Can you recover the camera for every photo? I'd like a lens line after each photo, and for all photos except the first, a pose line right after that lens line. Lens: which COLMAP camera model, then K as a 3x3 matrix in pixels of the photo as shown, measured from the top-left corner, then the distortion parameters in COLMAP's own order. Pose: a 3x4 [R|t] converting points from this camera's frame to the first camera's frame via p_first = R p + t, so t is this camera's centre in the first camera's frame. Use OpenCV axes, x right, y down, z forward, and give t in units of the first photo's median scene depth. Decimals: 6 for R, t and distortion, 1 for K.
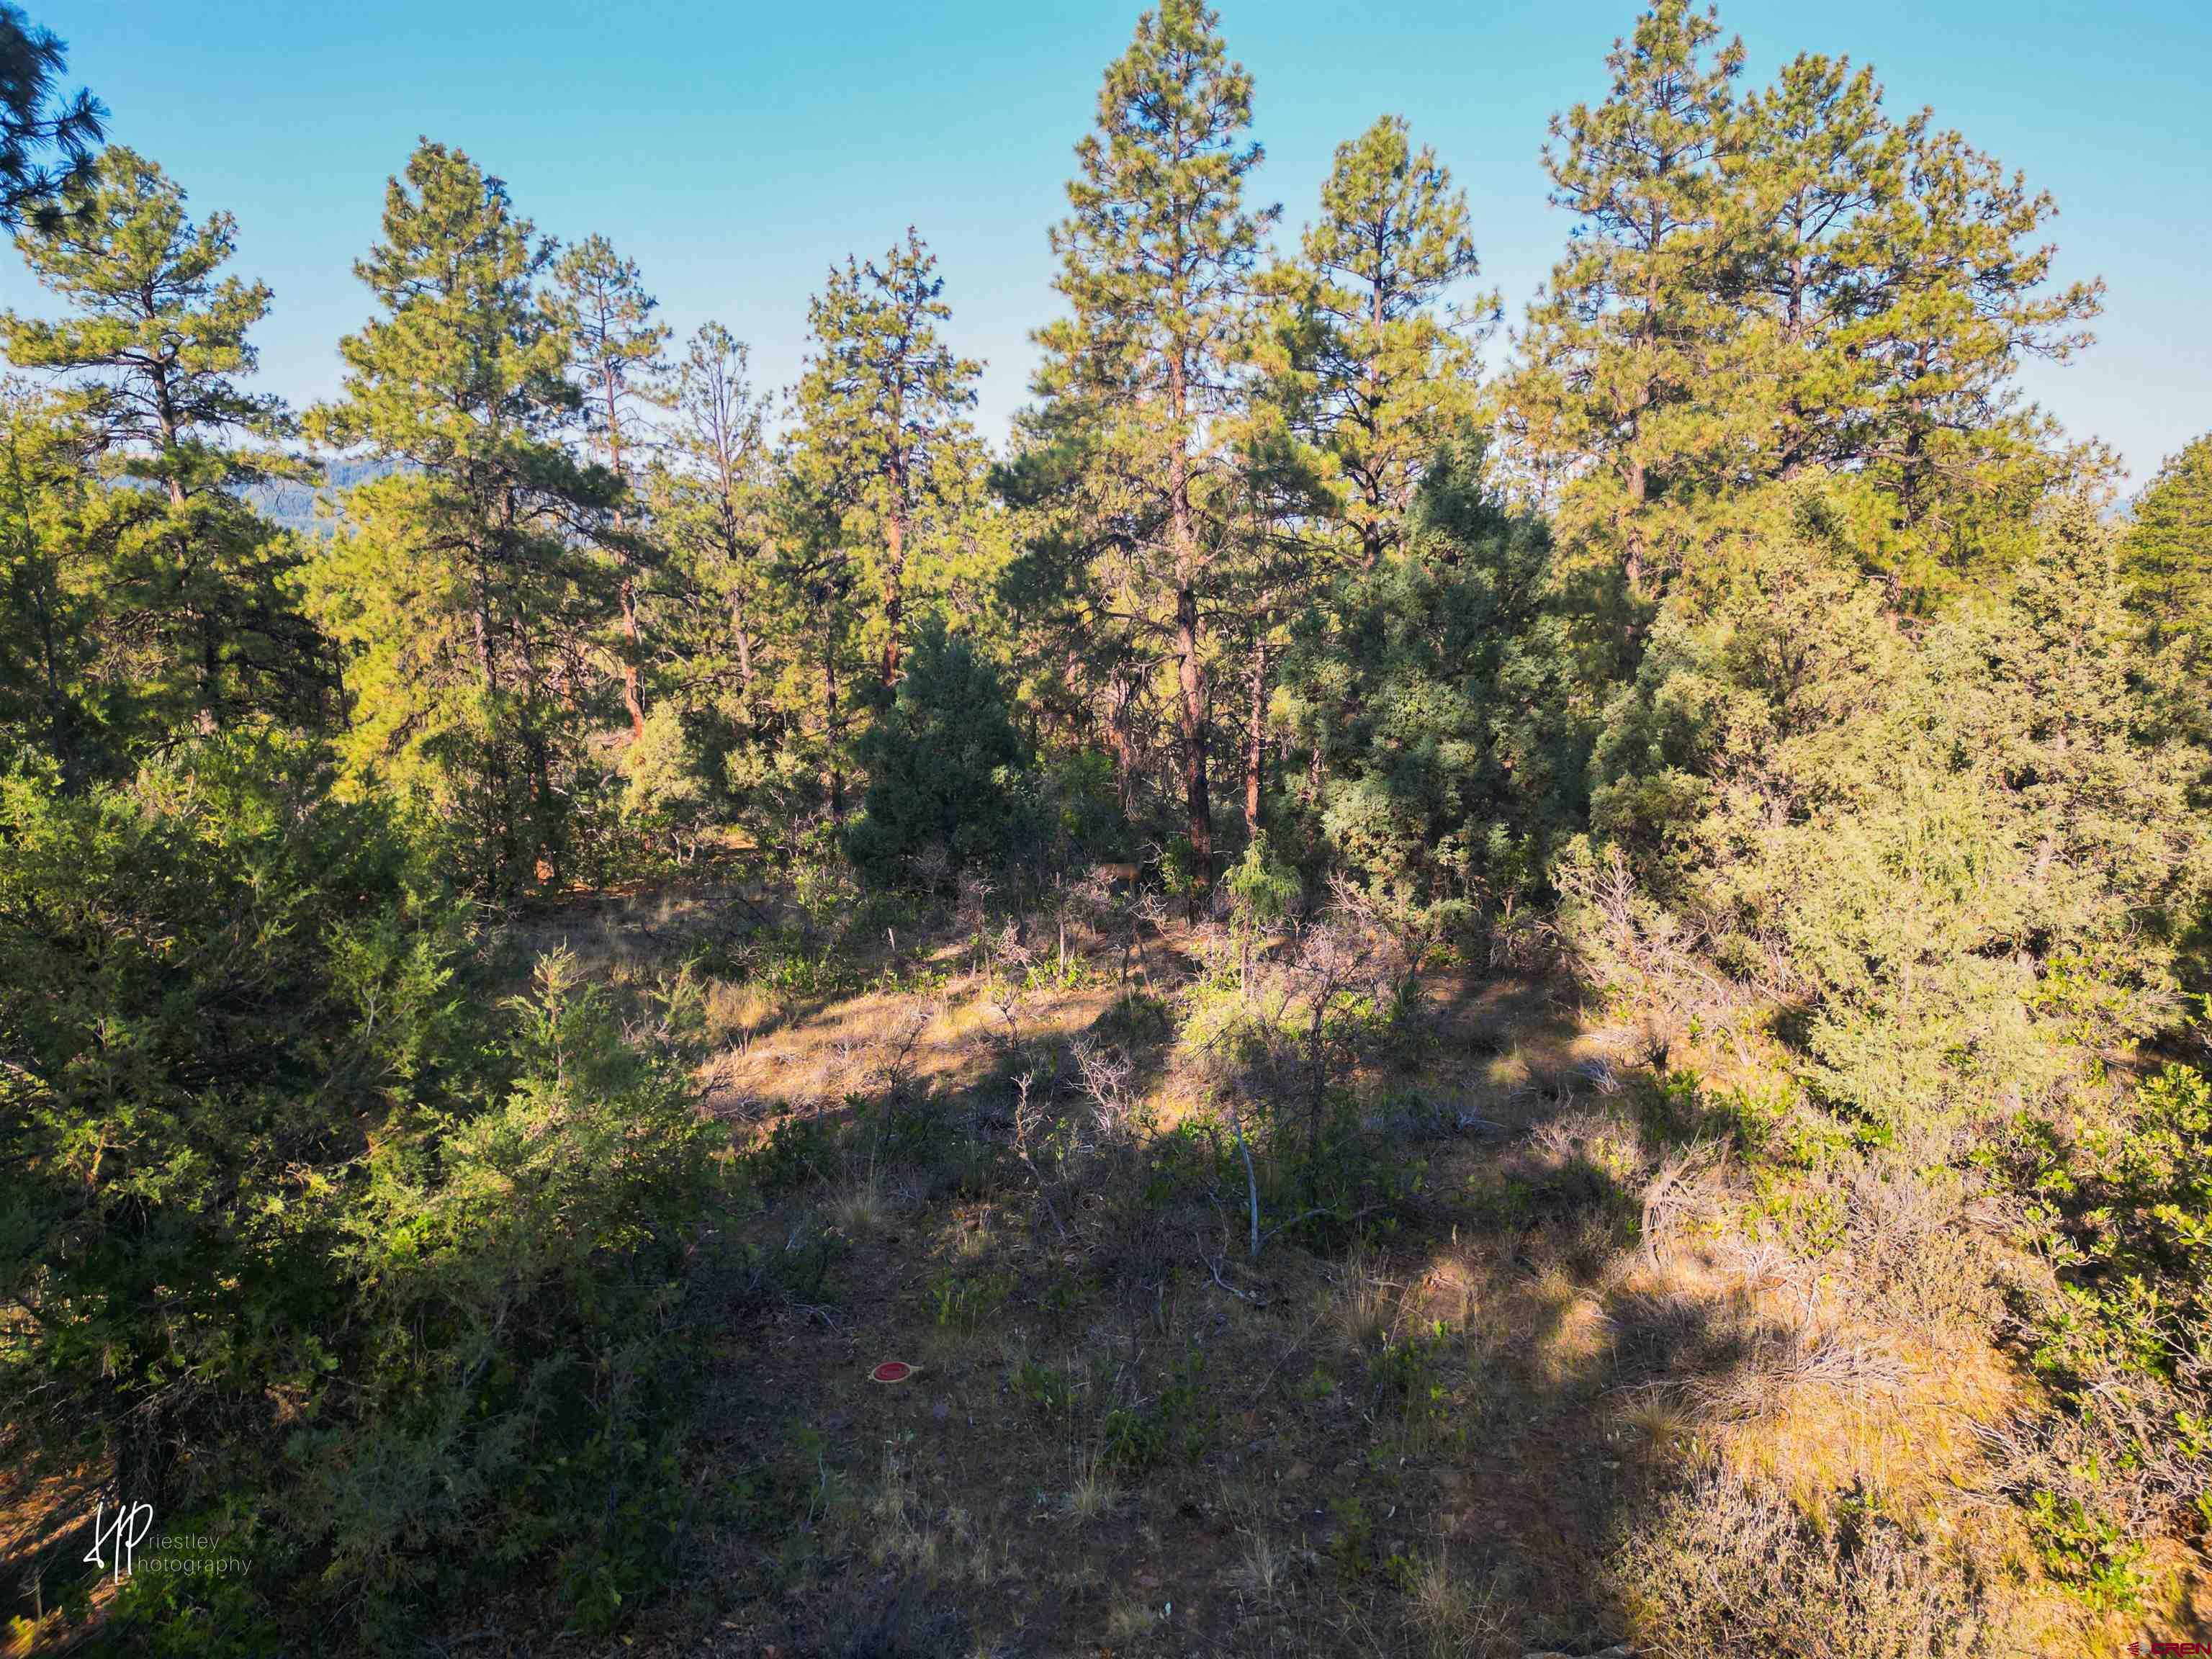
lens RADIAL K [[1541.8, 0, 1106.0], [0, 1541.8, 829.5], [0, 0, 1]] dist [0.064543, -0.055569]
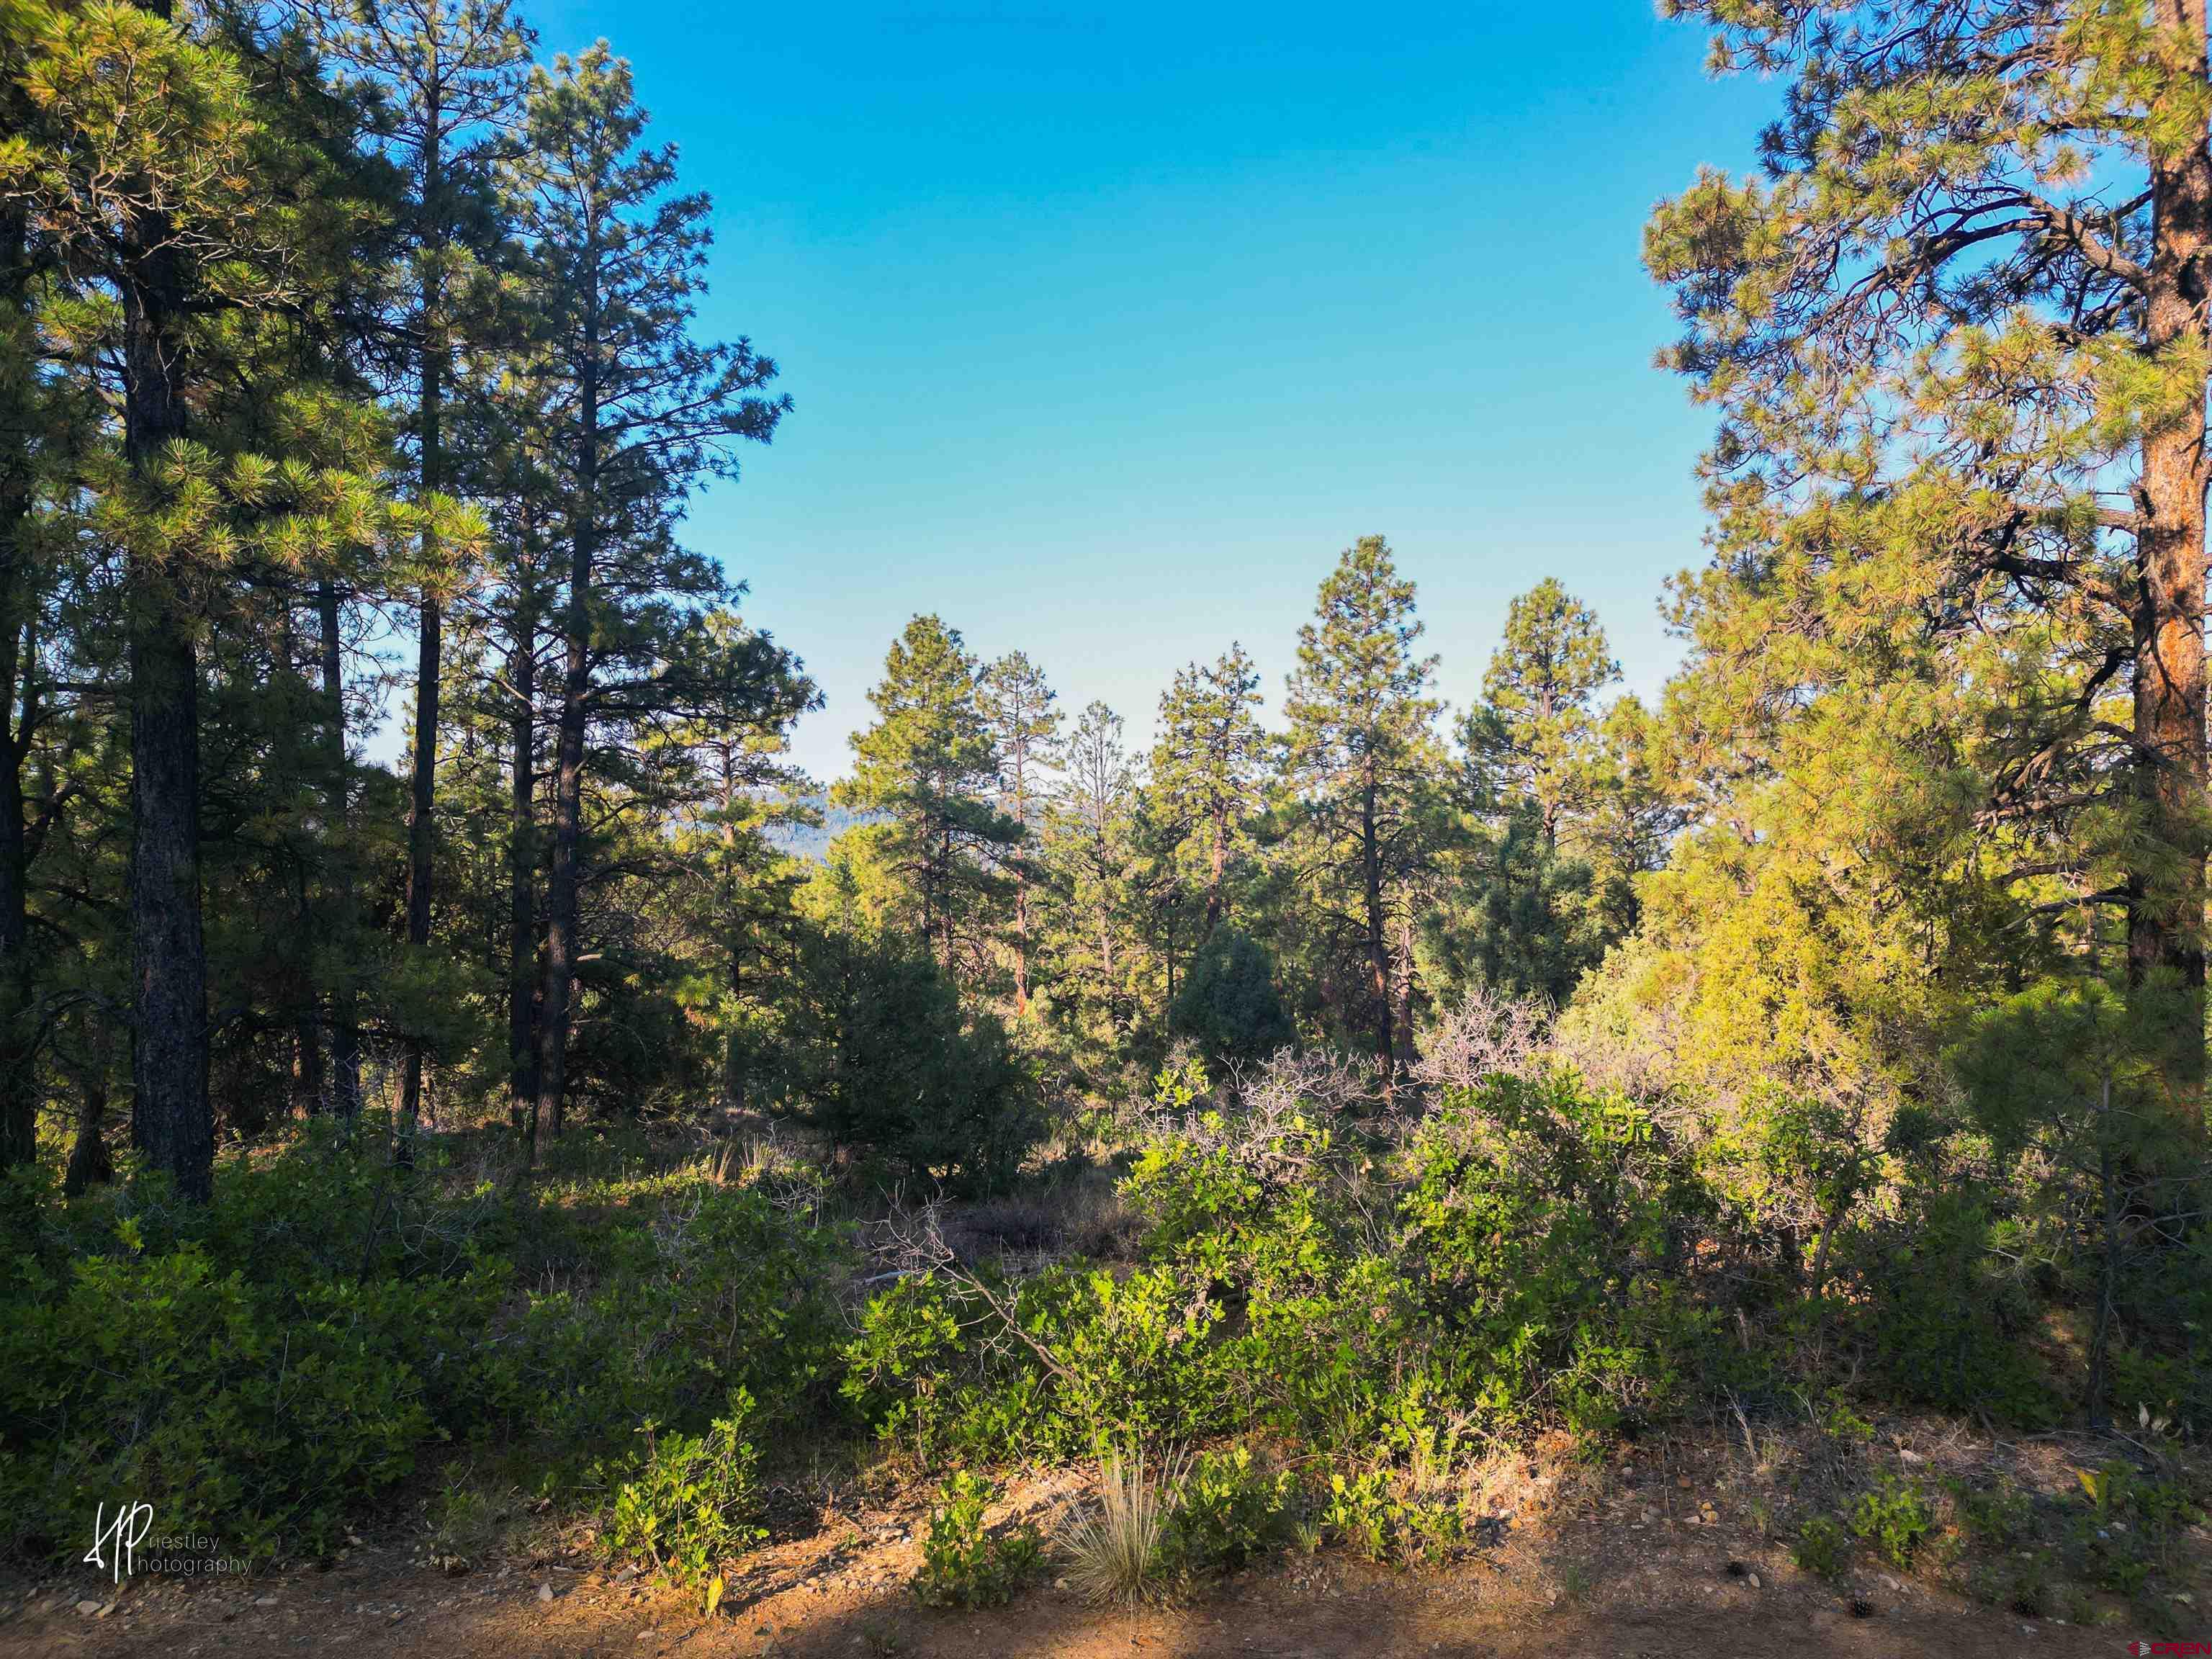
lens RADIAL K [[1541.8, 0, 1106.0], [0, 1541.8, 829.5], [0, 0, 1]] dist [0.064543, -0.055569]
pose [[0.970282, 0.000384, -0.241975, 0.092981], [-0.050018, 0.978720, -0.199011, 0.051155], [0.236750, 0.205200, 0.949654, -0.284818]]
